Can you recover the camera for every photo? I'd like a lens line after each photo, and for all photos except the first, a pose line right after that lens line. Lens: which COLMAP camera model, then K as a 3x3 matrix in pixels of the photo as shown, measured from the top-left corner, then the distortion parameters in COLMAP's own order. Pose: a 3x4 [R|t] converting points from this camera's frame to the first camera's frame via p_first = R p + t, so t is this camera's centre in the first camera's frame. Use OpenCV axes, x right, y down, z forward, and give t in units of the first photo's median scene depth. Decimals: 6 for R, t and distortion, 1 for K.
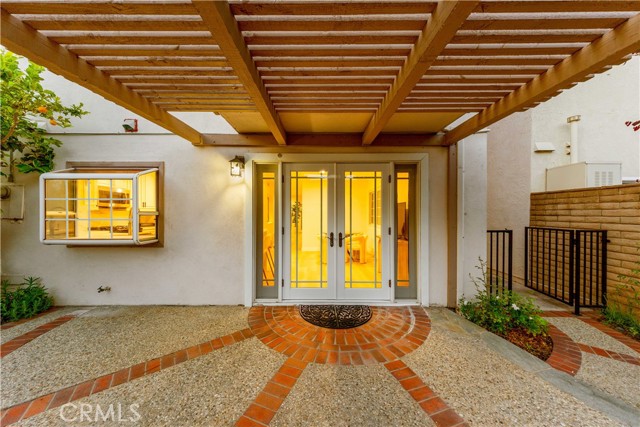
lens RADIAL K [[216.4, 0, 318.8], [0, 216.4, 213.3], [0, 0, 1]] dist [0.008226, -0.000728]
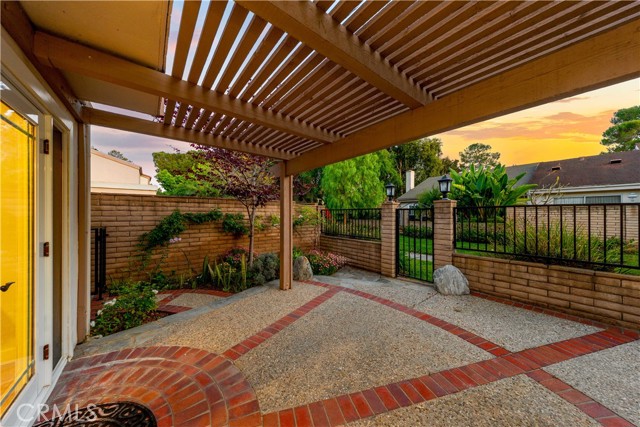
lens RADIAL K [[216.4, 0, 315.2], [0, 216.4, 213.1], [0, 0, 1]] dist [0.008226, -0.000728]
pose [[-0.620437, 0.001980, 0.784253, -0.457162], [-0.002178, 0.999989, -0.004248, -0.000934], [-0.784253, -0.004344, -0.620426, 0.814487]]
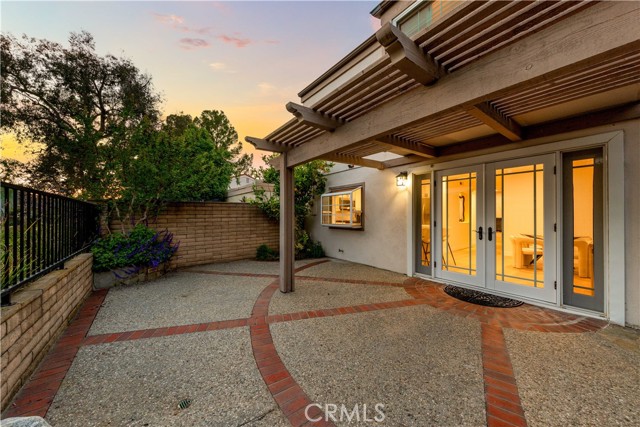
lens RADIAL K [[216.4, 0, 322.2], [0, 216.4, 215.9], [0, 0, 1]] dist [0.008226, -0.000728]
pose [[0.616284, 0.001479, -0.787522, 0.447382], [-0.000048, 0.999998, 0.001840, 0.031636], [0.787524, -0.001096, 0.616283, -0.334043]]
